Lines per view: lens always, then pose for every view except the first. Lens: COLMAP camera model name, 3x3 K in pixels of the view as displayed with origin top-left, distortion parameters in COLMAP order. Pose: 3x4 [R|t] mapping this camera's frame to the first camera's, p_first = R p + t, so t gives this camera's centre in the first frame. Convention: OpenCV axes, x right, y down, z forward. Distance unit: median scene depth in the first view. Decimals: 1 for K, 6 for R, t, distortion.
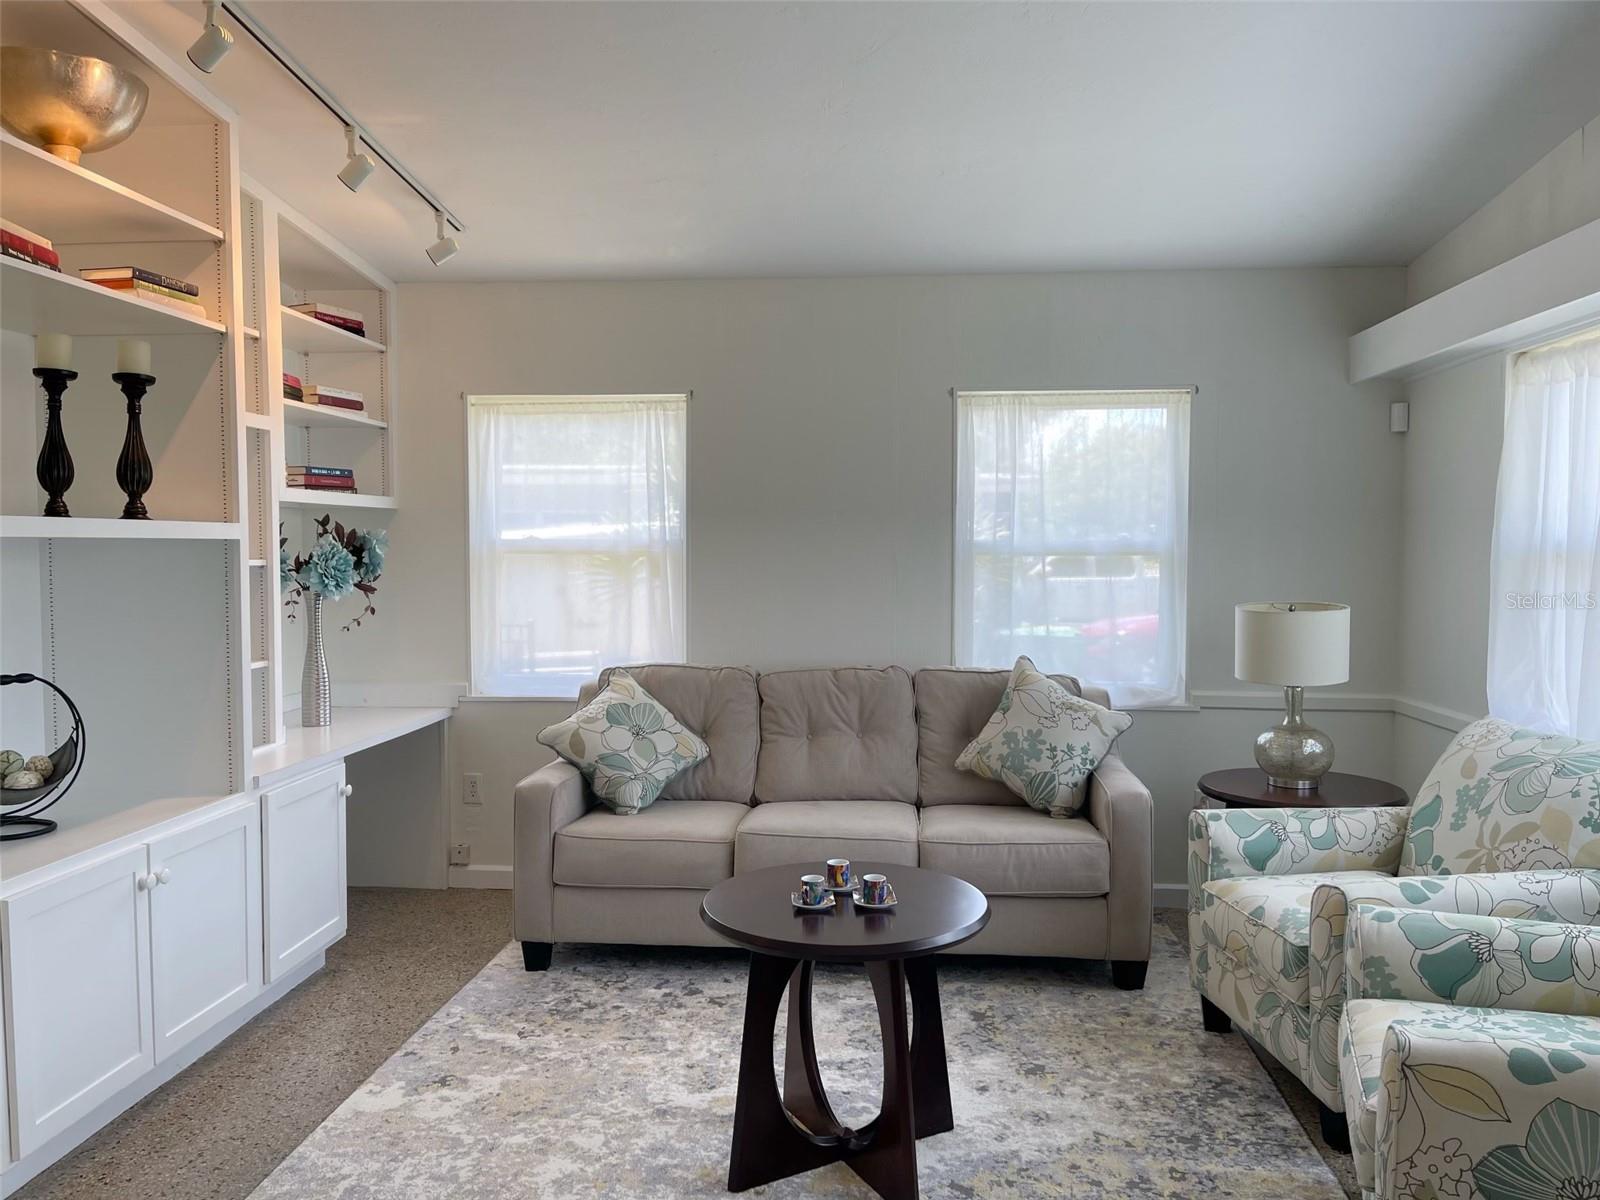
lens RADIAL K [[1217.2, 0, 804.5], [0, 1217.2, 608.1], [0, 0, 1]] dist [0.085349, -0.103807]
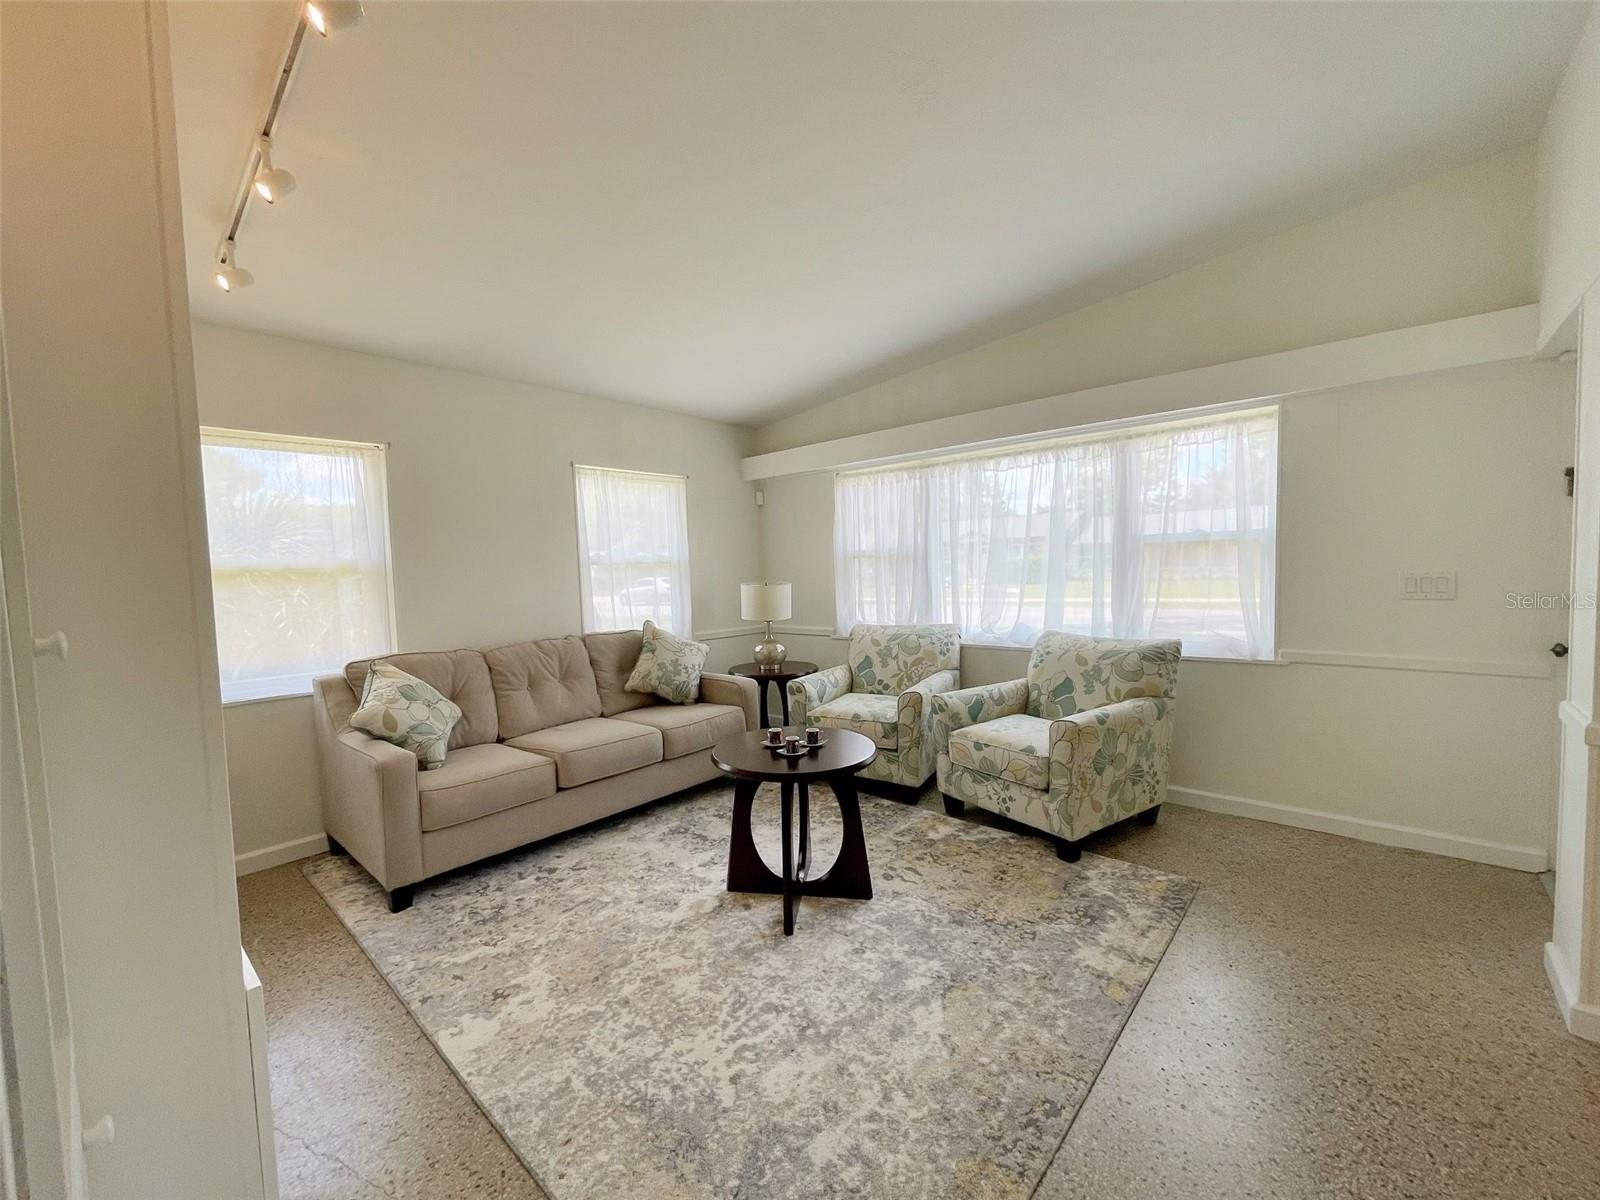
lens RADIAL K [[650.3, 0, 788.0], [0, 650.3, 605.7], [0, 0, 1]] dist [0.000065, -0.000321]
pose [[0.610945, -0.069778, 0.788592, -0.470796], [0.073652, 0.996798, 0.031140, 0.005274], [-0.788240, 0.039057, 0.614128, 0.298828]]
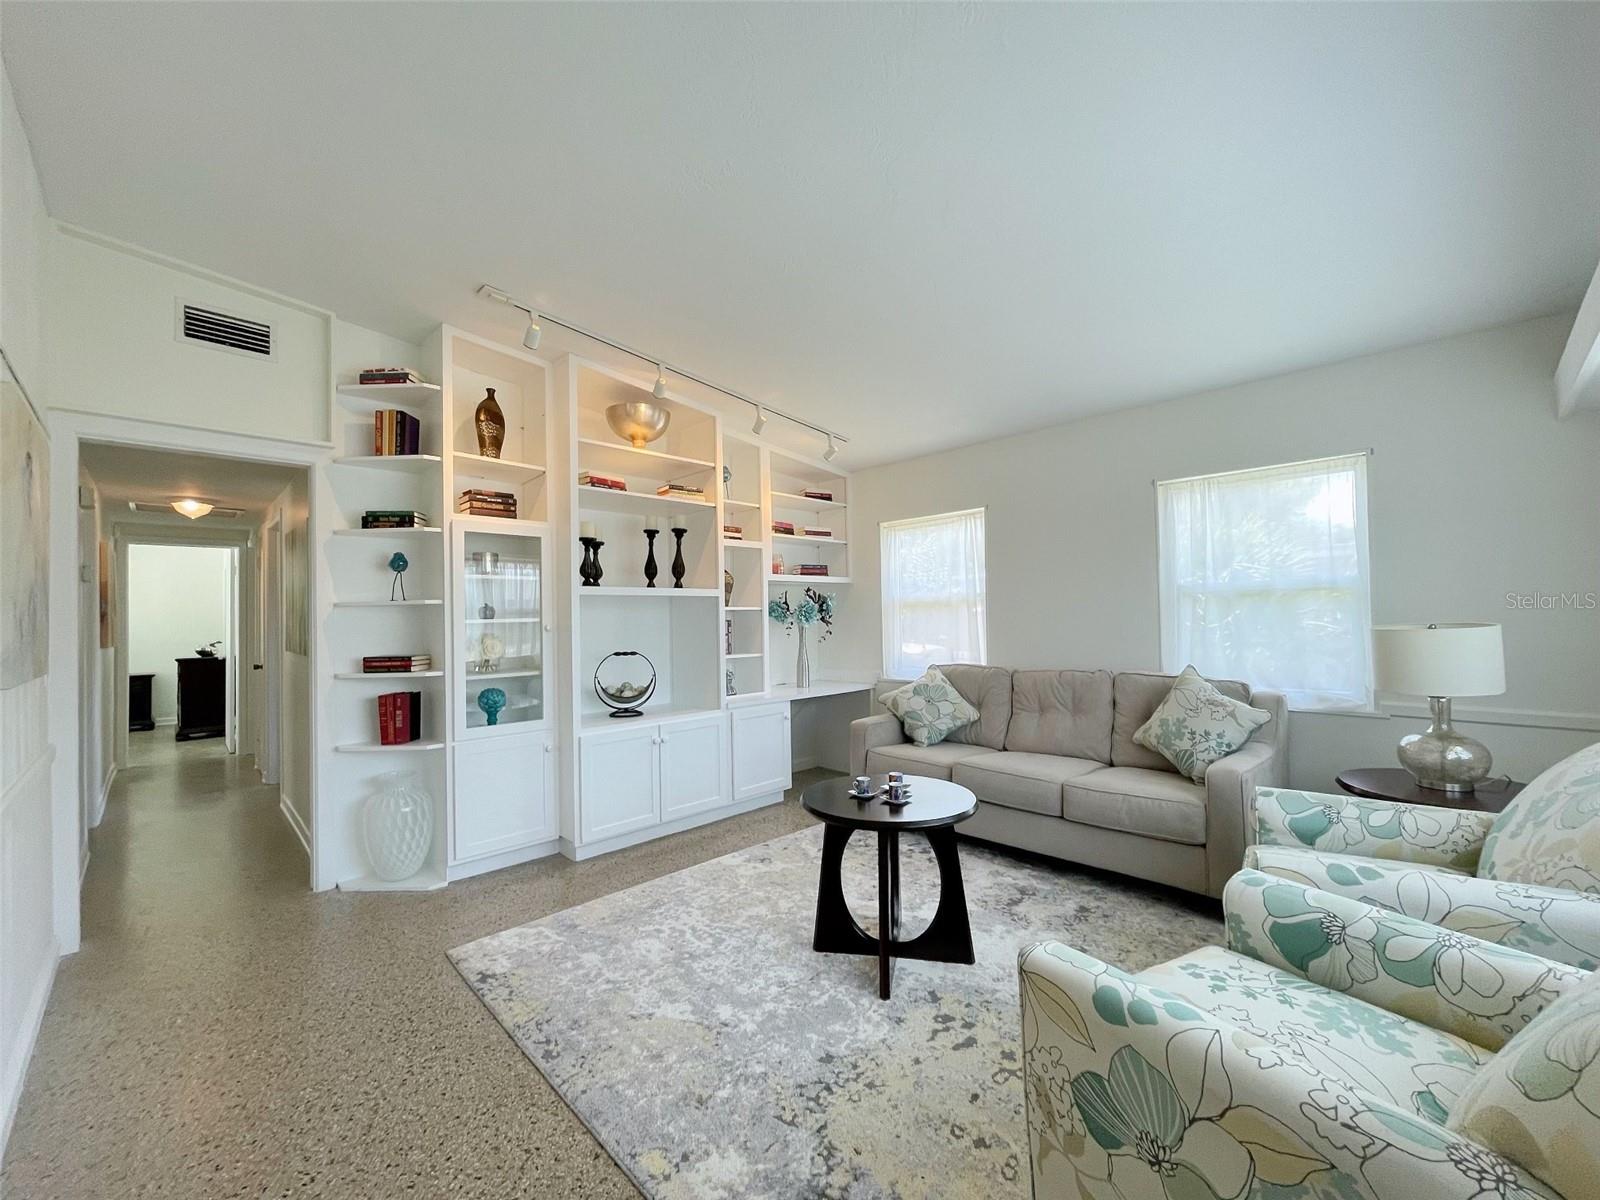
lens RADIAL K [[650.3, 0, 788.0], [0, 650.3, 605.7], [0, 0, 1]] dist [0.000065, -0.000321]
pose [[0.752004, -0.027249, -0.658595, 0.355375], [-0.014664, 0.998206, -0.058045, 0.024117], [0.658995, 0.053307, 0.750256, 0.166168]]
